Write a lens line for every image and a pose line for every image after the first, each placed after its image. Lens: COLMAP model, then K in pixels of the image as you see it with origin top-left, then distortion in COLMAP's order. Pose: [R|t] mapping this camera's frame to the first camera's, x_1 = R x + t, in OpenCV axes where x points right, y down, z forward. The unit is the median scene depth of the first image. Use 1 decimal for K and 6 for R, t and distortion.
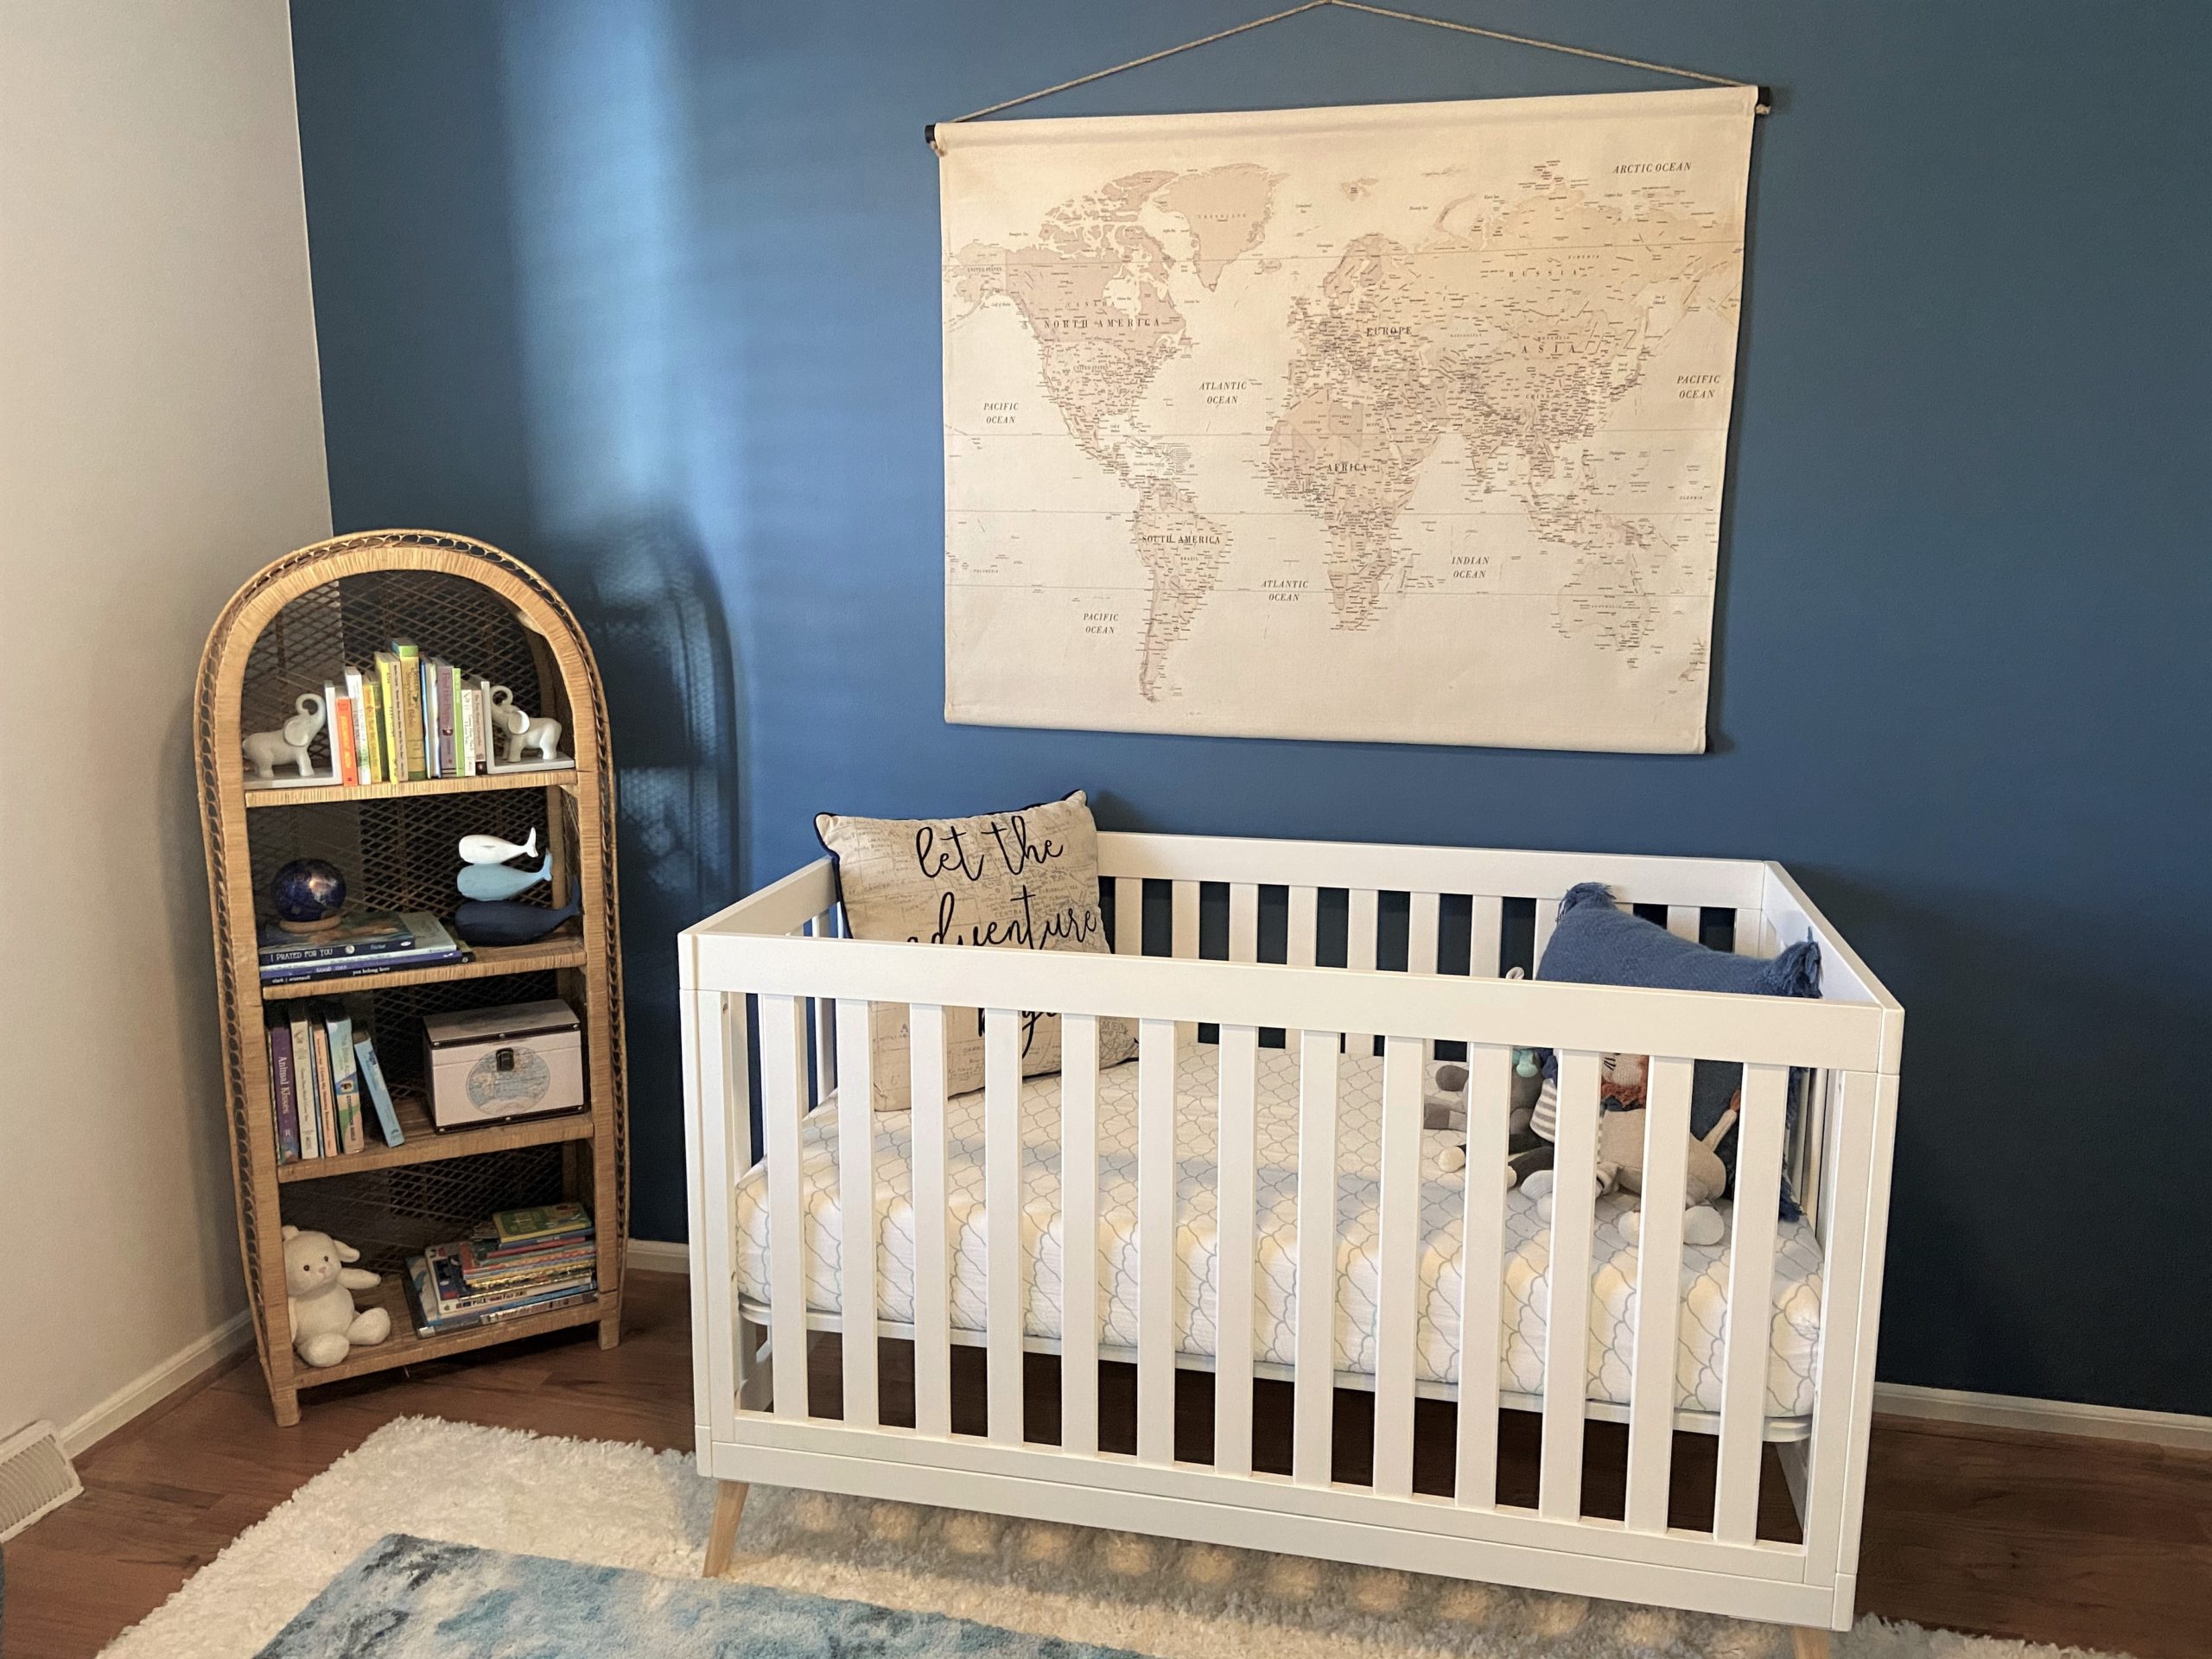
lens RADIAL K [[1691.8, 0, 1113.0], [0, 1691.8, 828.5], [0, 0, 1]] dist [0.129990, -0.152052]
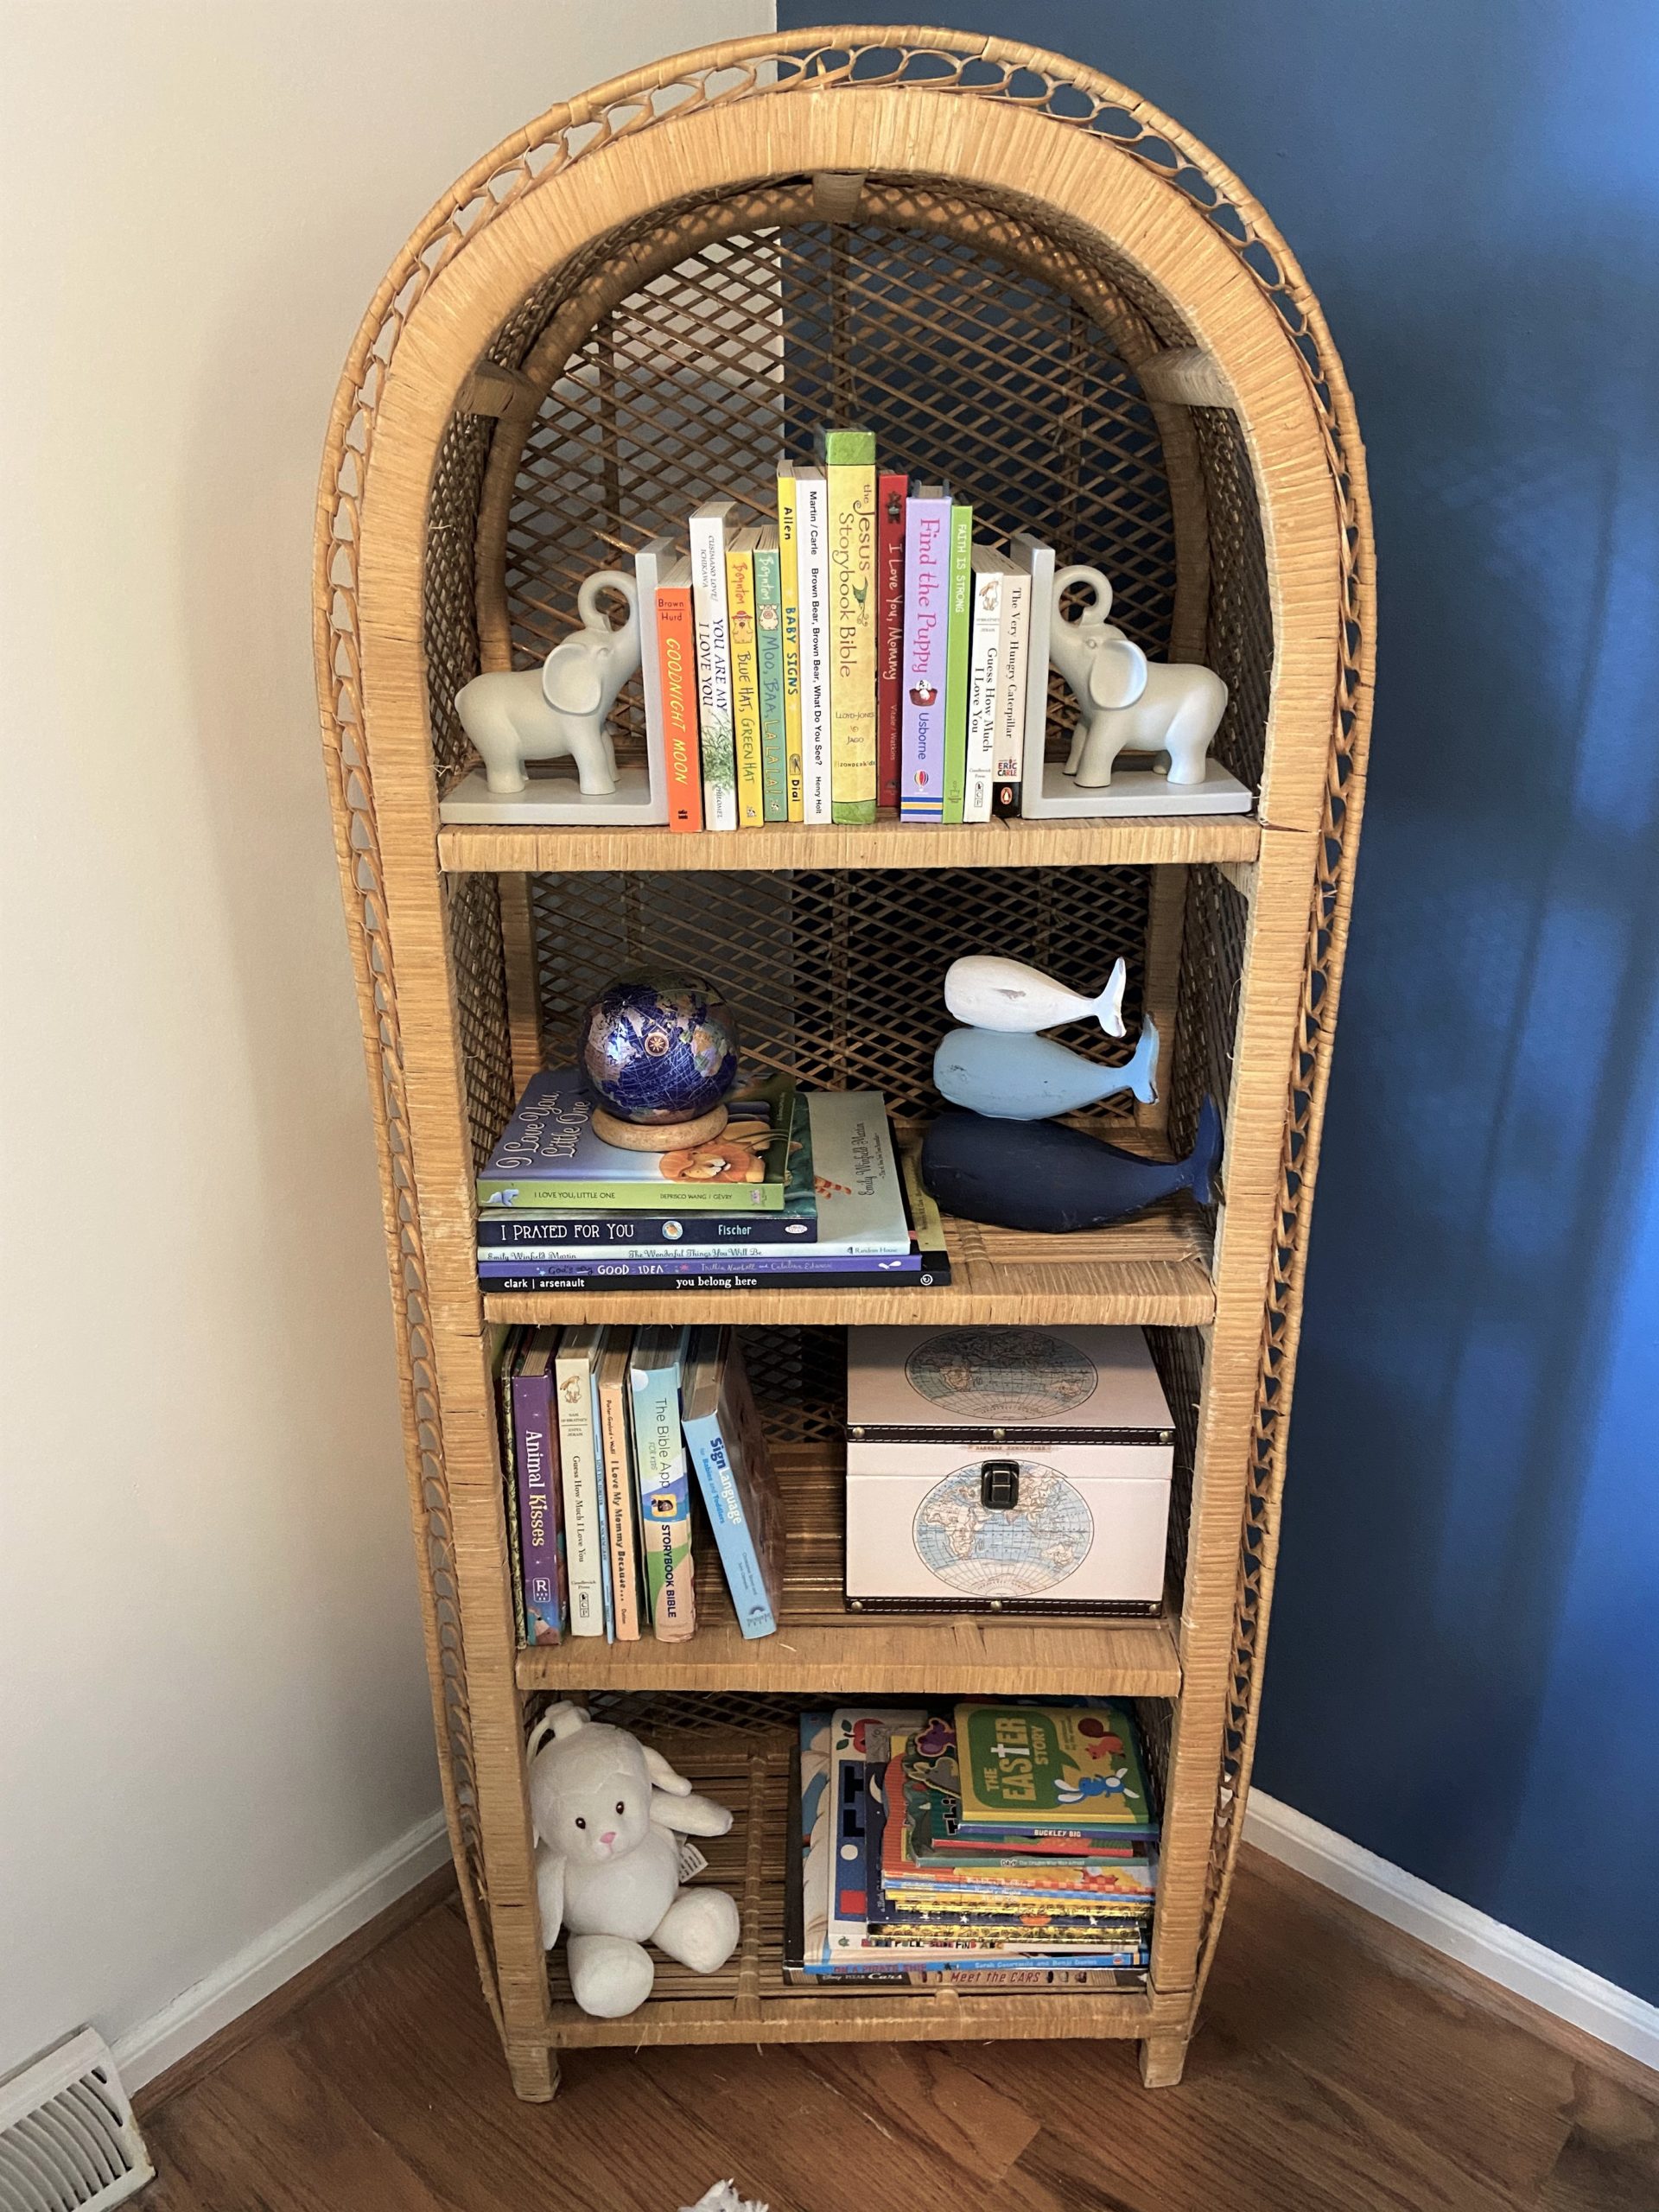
lens RADIAL K [[1691.8, 0, 829.5], [0, 1691.8, 1106.0], [0, 0, 1]] dist [0.129990, -0.152052]
pose [[0.886790, 0.163631, -0.432236, -0.226918], [-0.076686, 0.974358, 0.211530, -0.044103], [0.455766, -0.154436, 0.876600, 0.632701]]
